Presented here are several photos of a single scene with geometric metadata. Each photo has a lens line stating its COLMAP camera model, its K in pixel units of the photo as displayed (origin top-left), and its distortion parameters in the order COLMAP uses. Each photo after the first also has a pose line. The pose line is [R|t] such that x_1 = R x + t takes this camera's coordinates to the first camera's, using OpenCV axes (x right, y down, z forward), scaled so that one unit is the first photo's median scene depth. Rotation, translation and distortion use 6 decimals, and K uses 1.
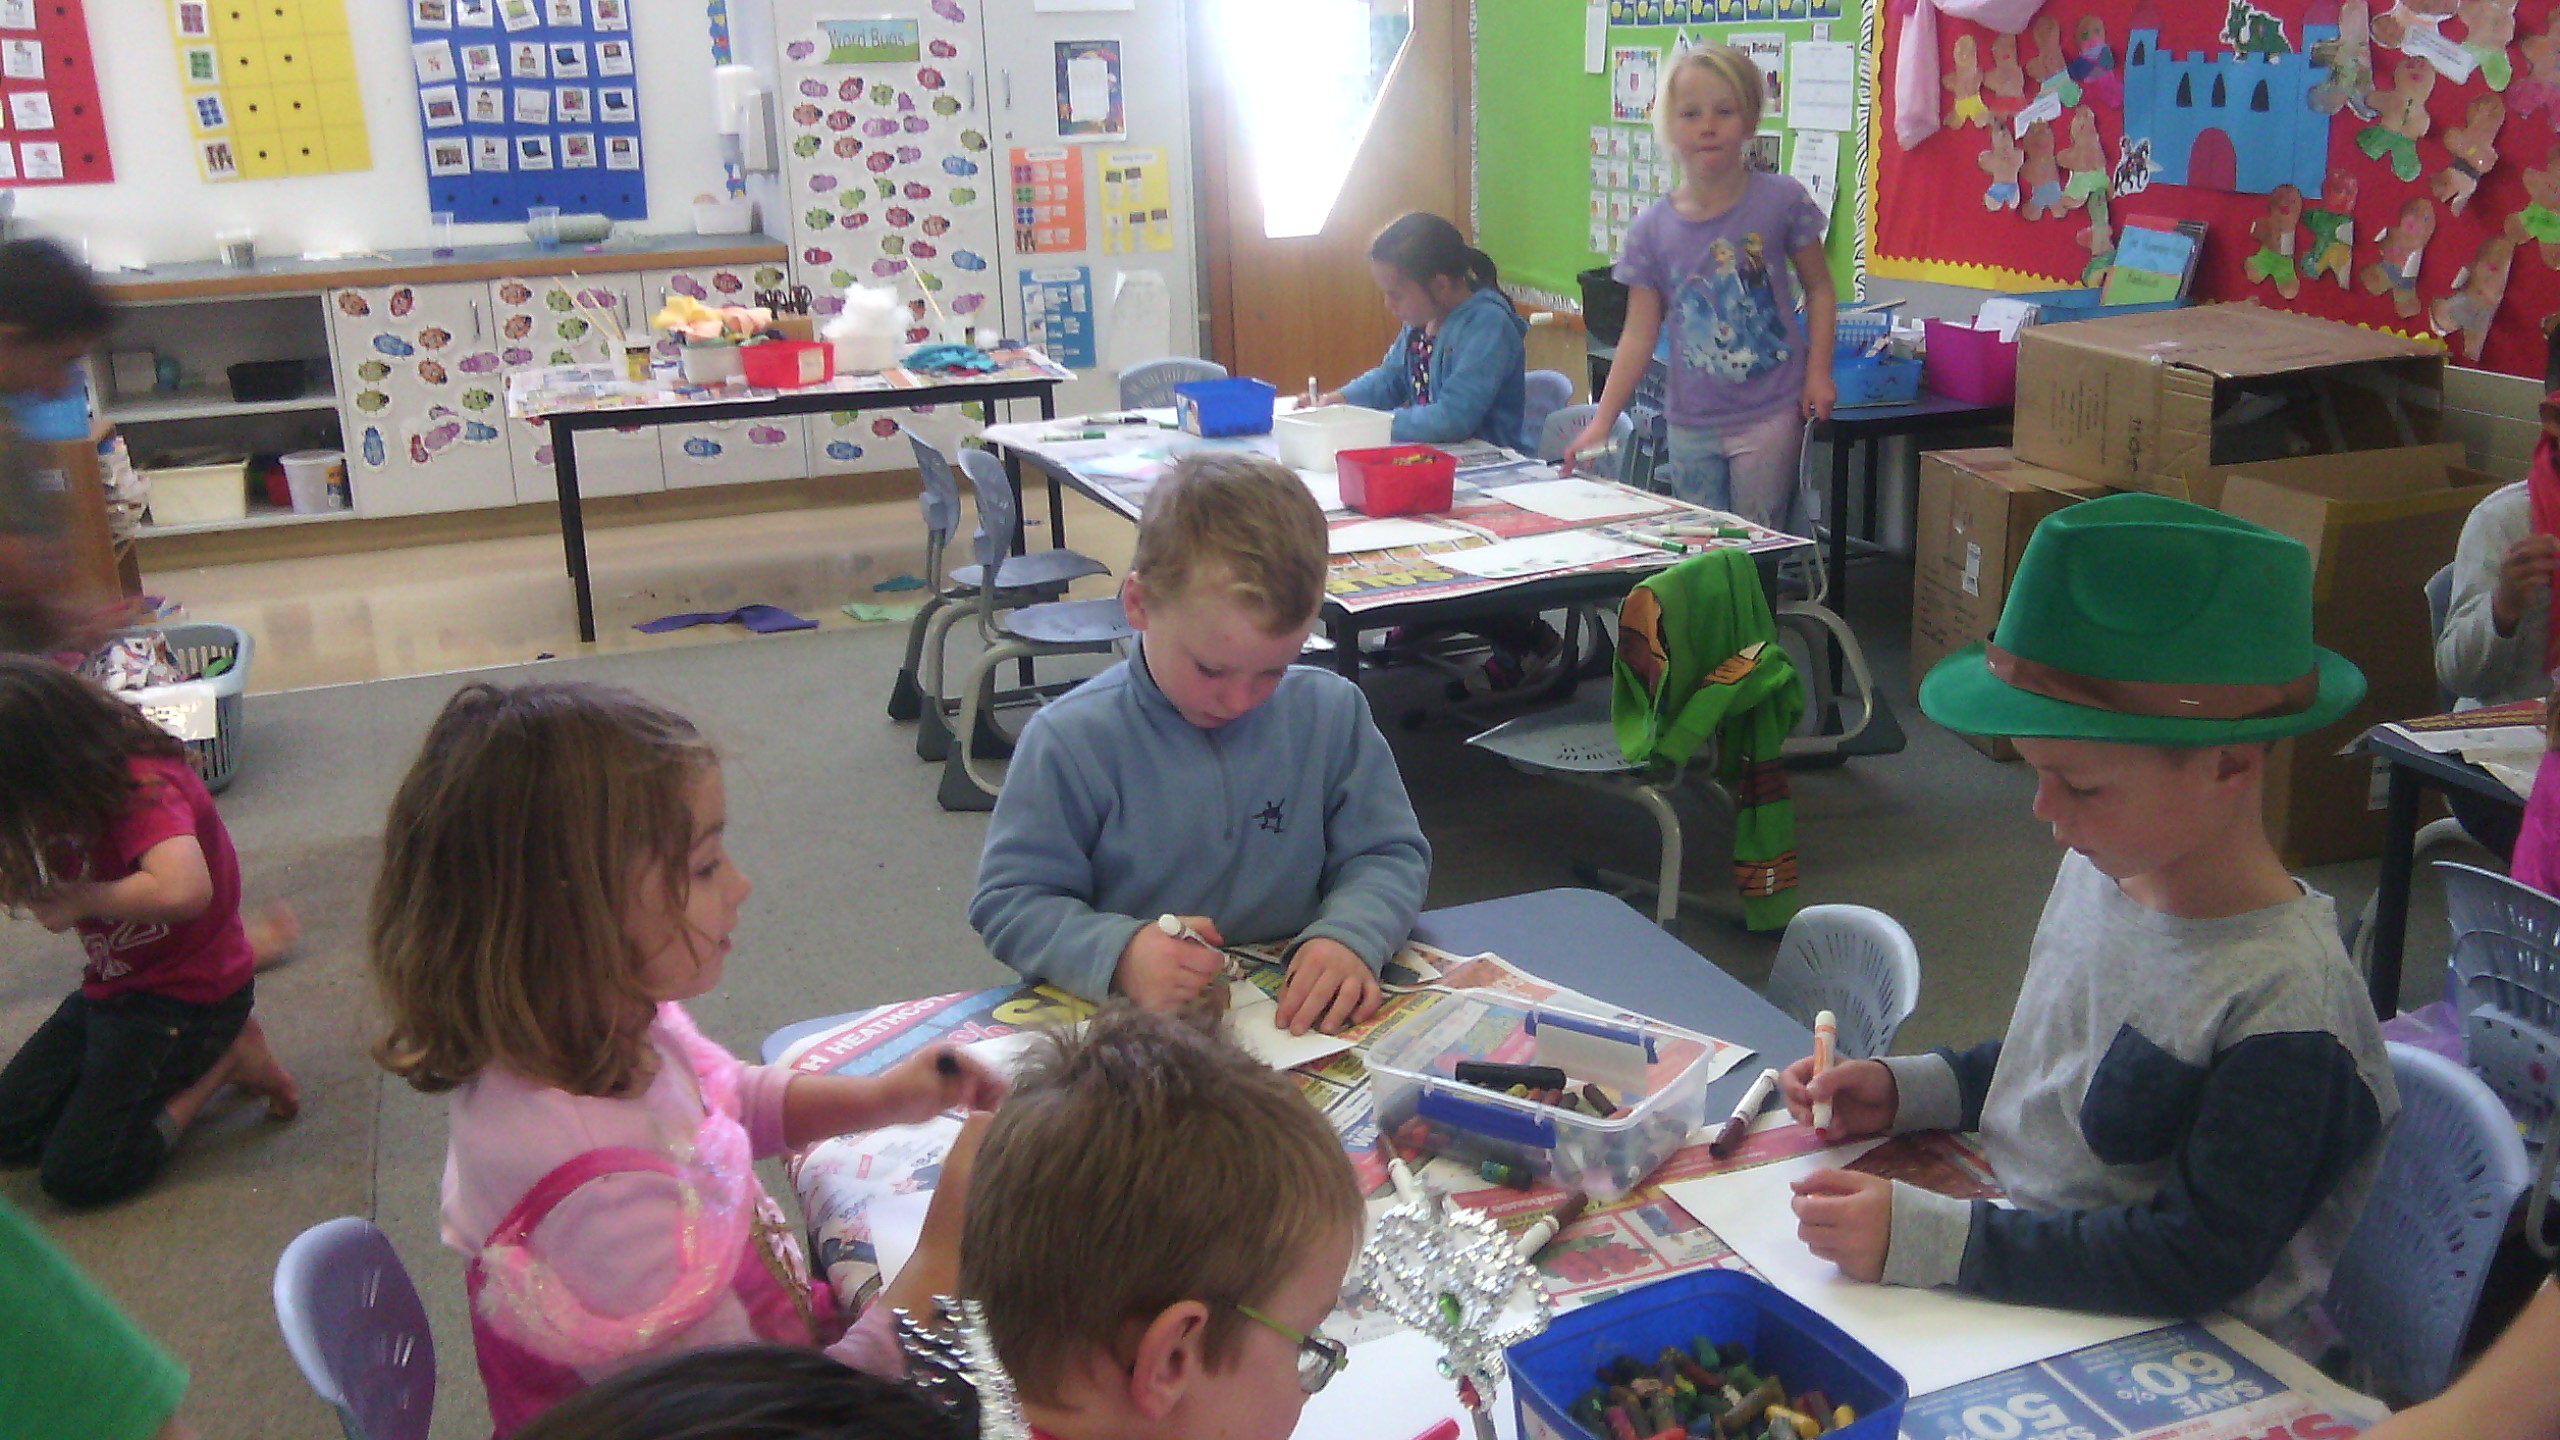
lens RADIAL K [[2454.2, 0, 1345.5], [0, 2454.2, 752.2], [0, 0, 1]] dist [0.091974, -0.152340]
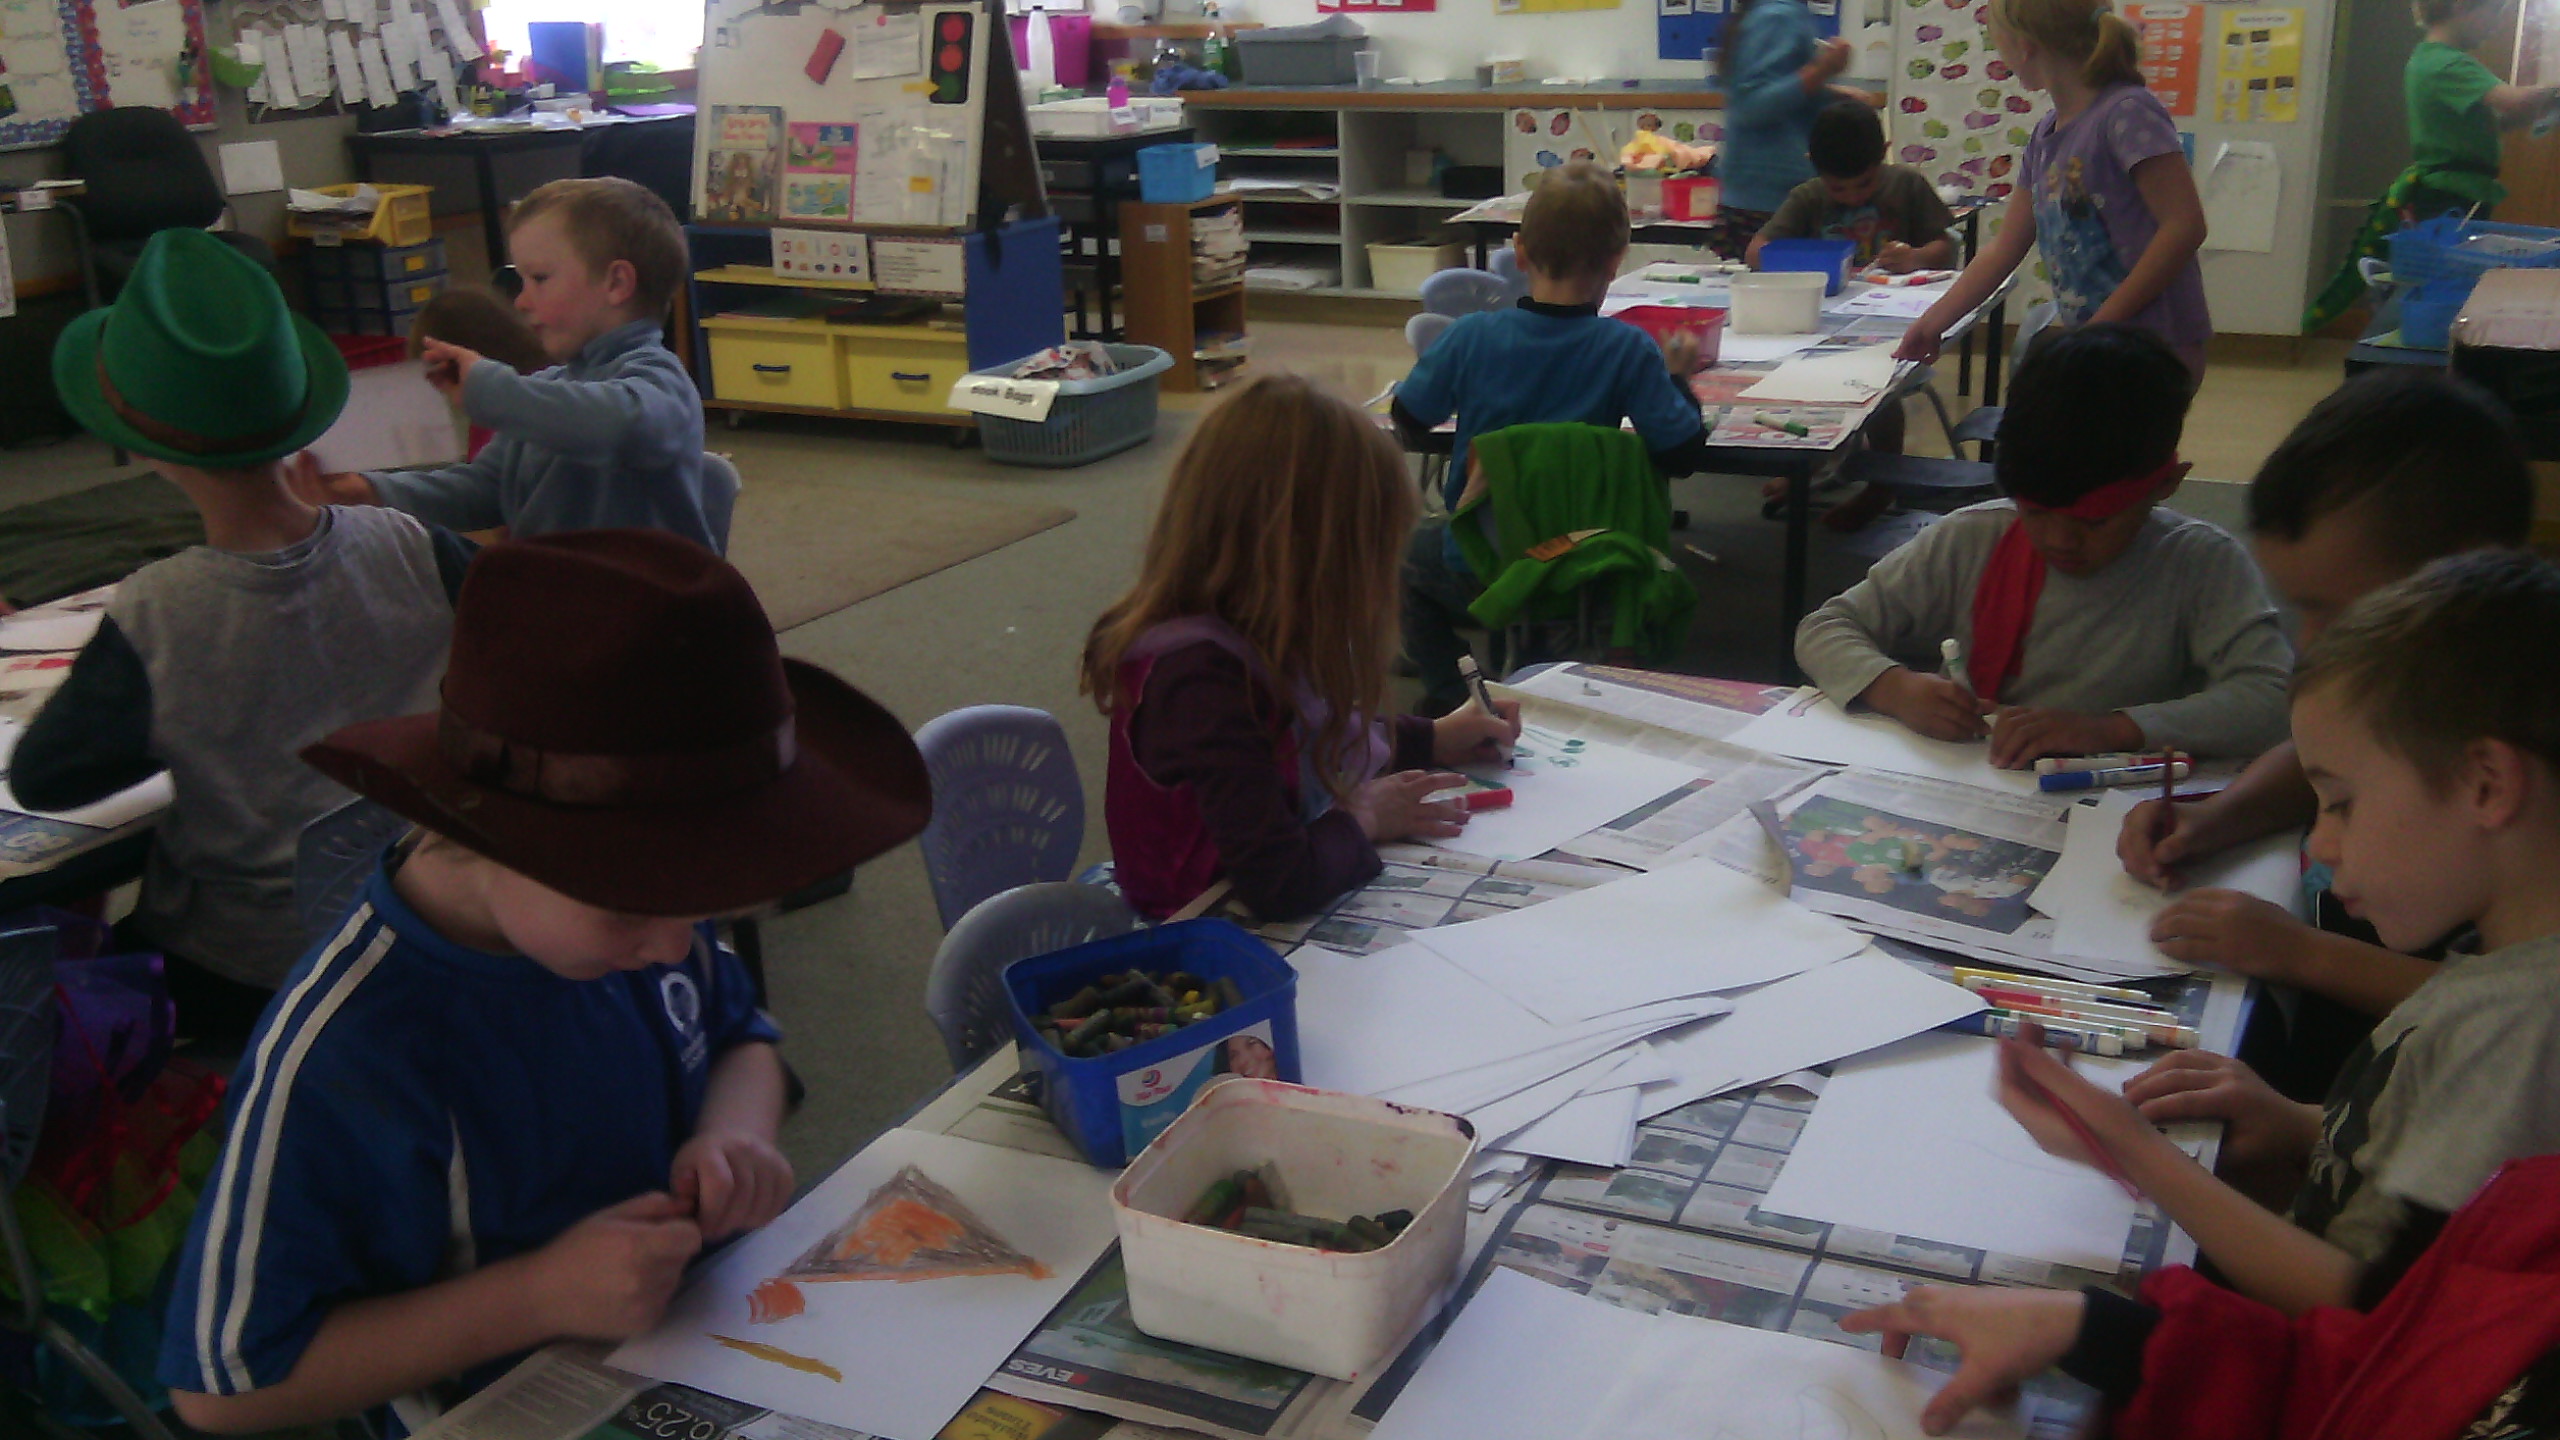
lens RADIAL K [[2454.2, 0, 1345.5], [0, 2454.2, 752.2], [0, 0, 1]] dist [0.091974, -0.152340]
pose [[0.664288, 0.251173, -0.704012, 0.421261], [-0.207097, 0.966826, 0.149527, -0.043362], [0.718214, 0.046470, 0.694268, 0.117605]]
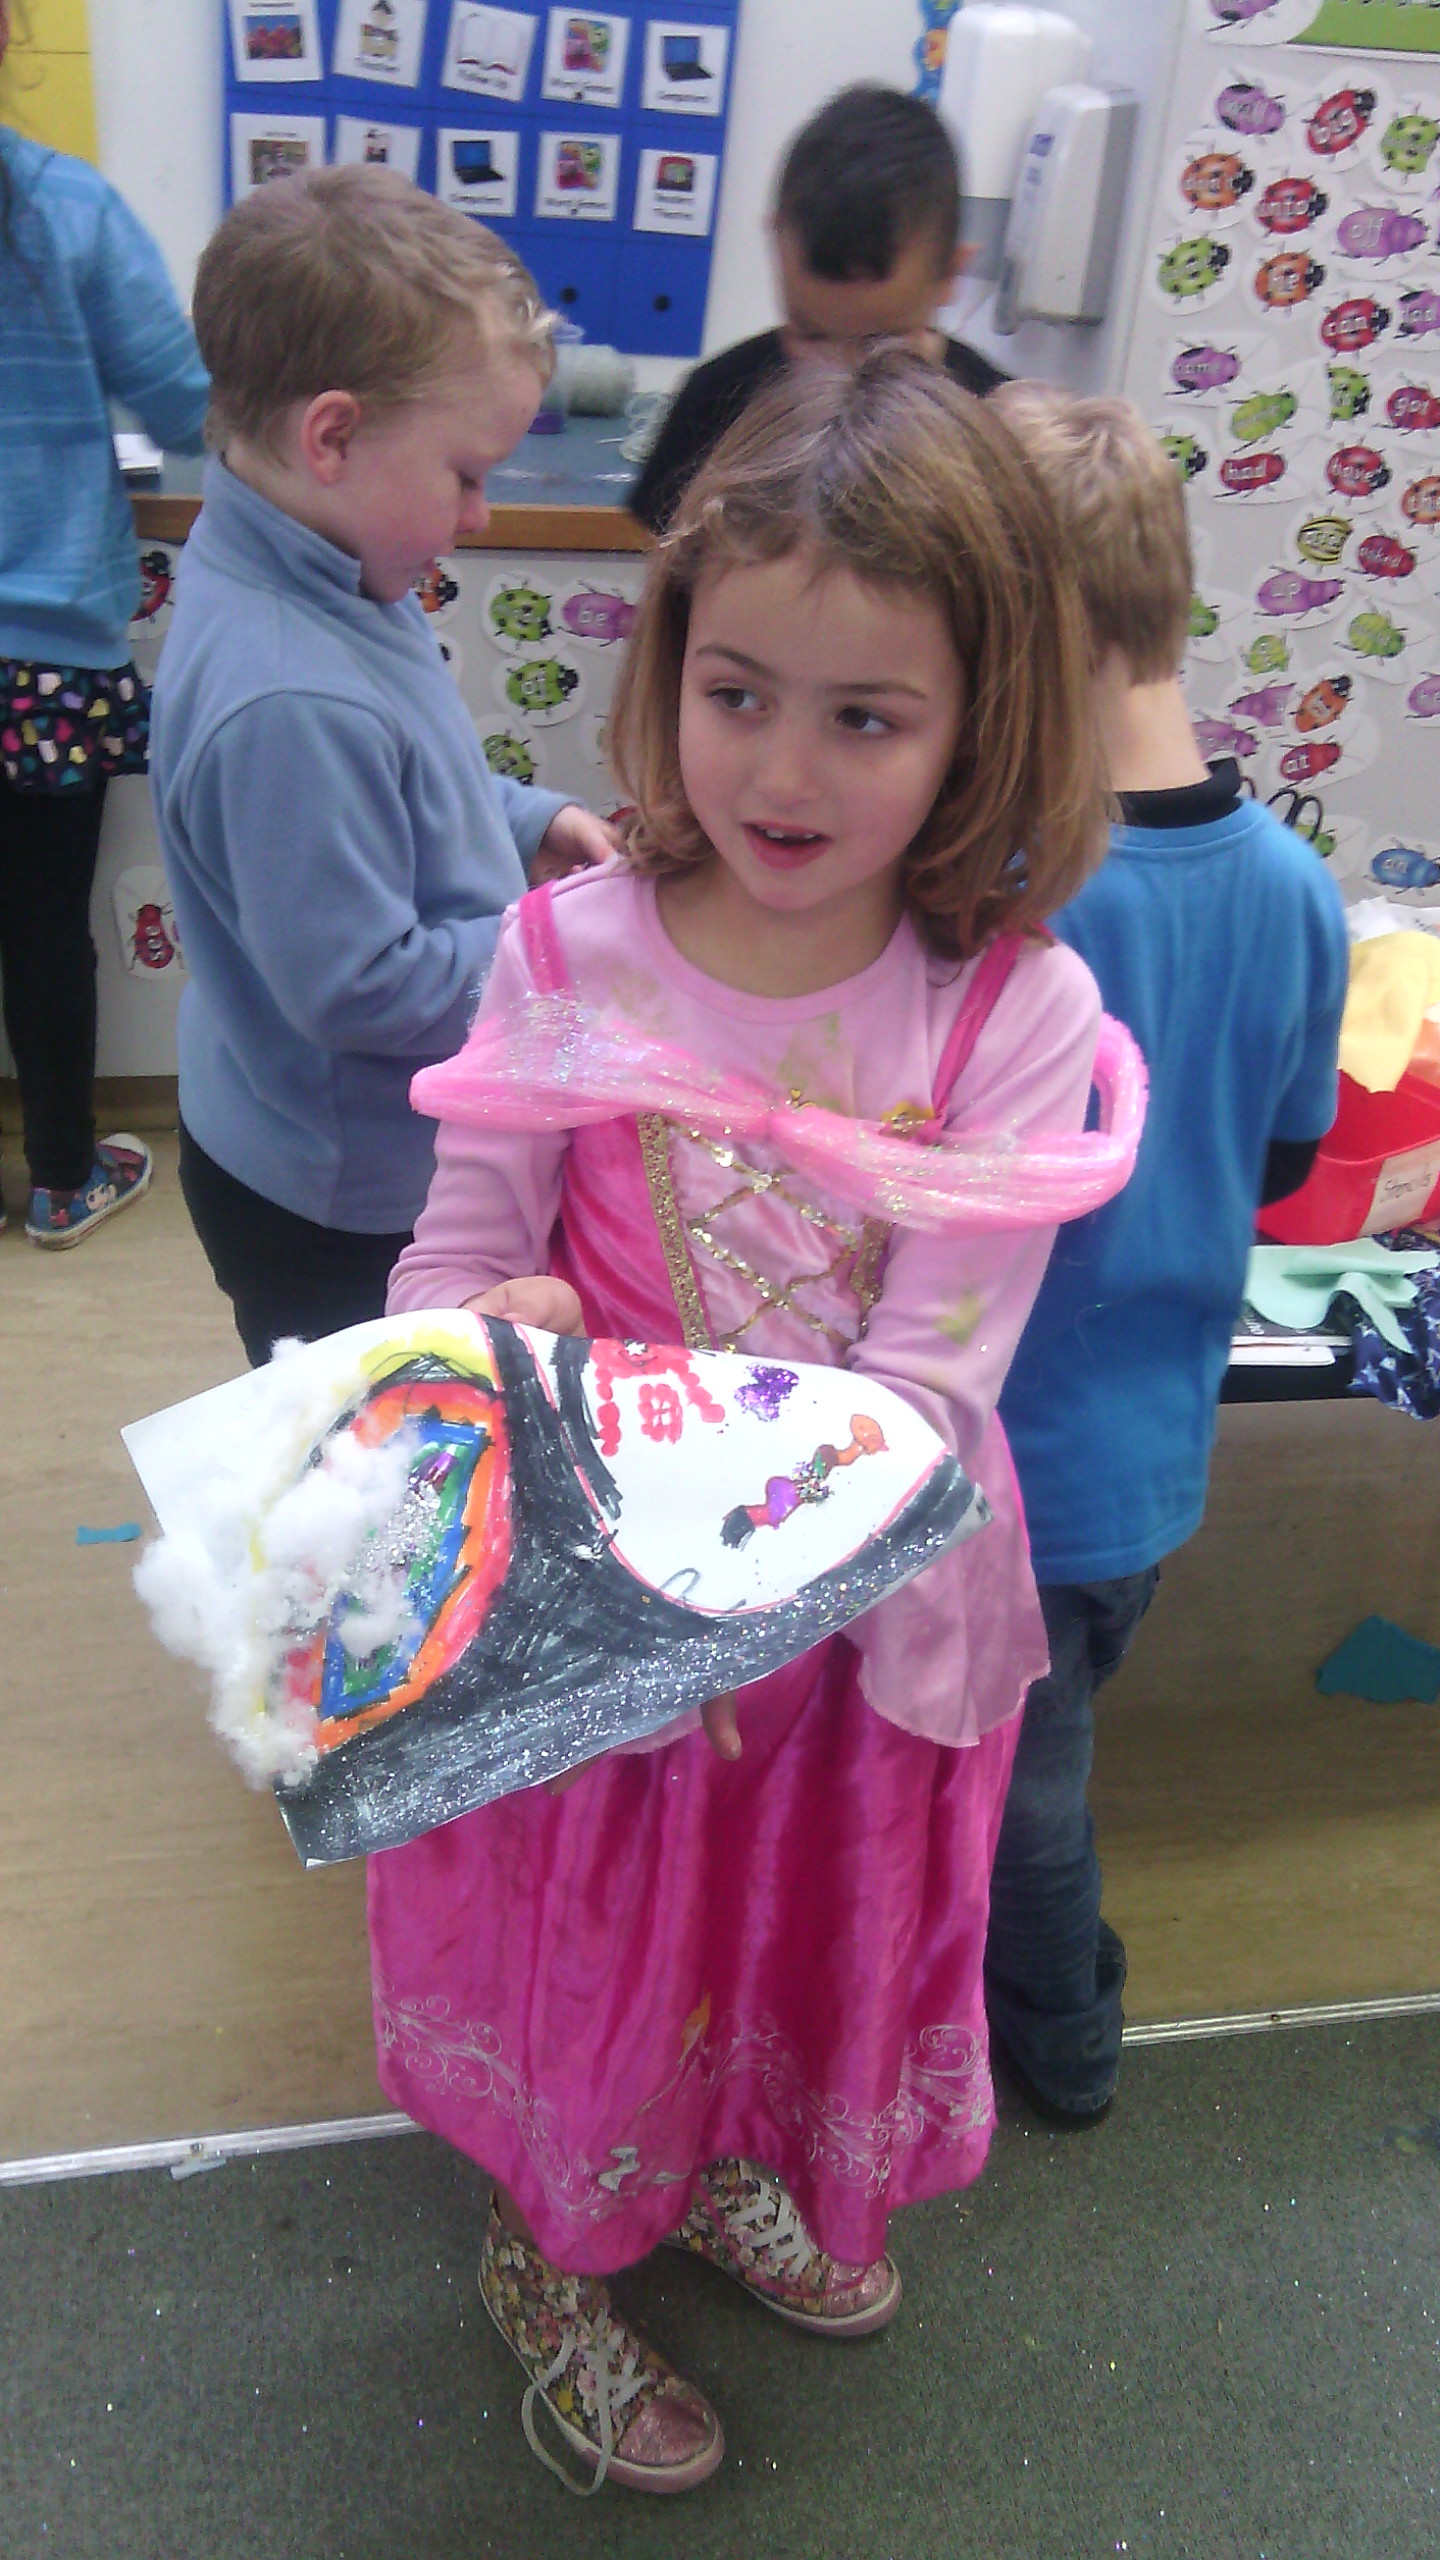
lens RADIAL K [[2454.2, 0, 727.3], [0, 2454.2, 1323.3], [0, 0, 1]] dist [0.091974, -0.152340]
pose [[0.983084, 0.166560, -0.076182, -0.225083], [-0.142557, 0.956989, 0.252686, -0.170670], [0.114993, -0.237551, 0.964545, 0.566554]]
